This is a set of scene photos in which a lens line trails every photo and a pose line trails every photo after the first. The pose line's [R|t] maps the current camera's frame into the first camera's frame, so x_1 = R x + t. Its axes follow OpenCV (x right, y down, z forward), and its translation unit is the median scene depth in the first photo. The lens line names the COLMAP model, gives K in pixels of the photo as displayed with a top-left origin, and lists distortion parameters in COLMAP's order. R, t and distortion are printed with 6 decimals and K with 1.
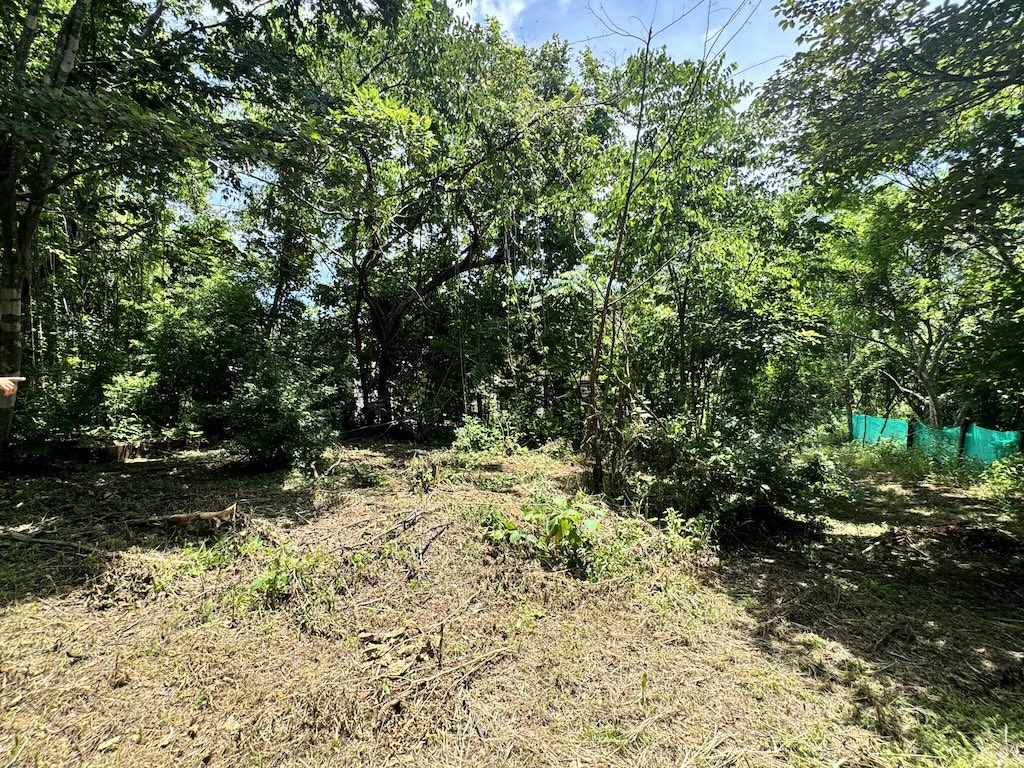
lens RADIAL K [[507.3, 0, 512.0], [0, 507.3, 385.1], [0, 0, 1]] dist [-0.000758, -0.000075]
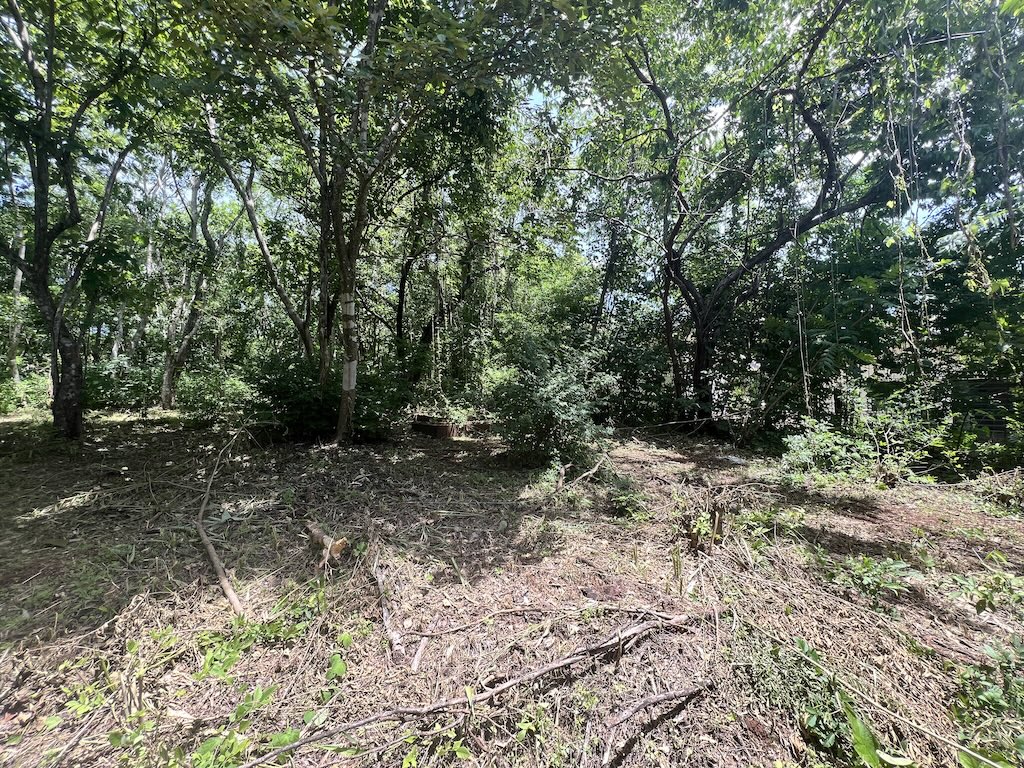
lens RADIAL K [[411.6, 0, 512.2], [0, 411.6, 384.6], [0, 0, 1]] dist [0.001467, 0.000223]
pose [[0.736091, 0.010986, -0.676793, -0.005956], [-0.004860, 0.999928, 0.010945, 0.009563], [0.676865, -0.004767, 0.736092, 0.304307]]
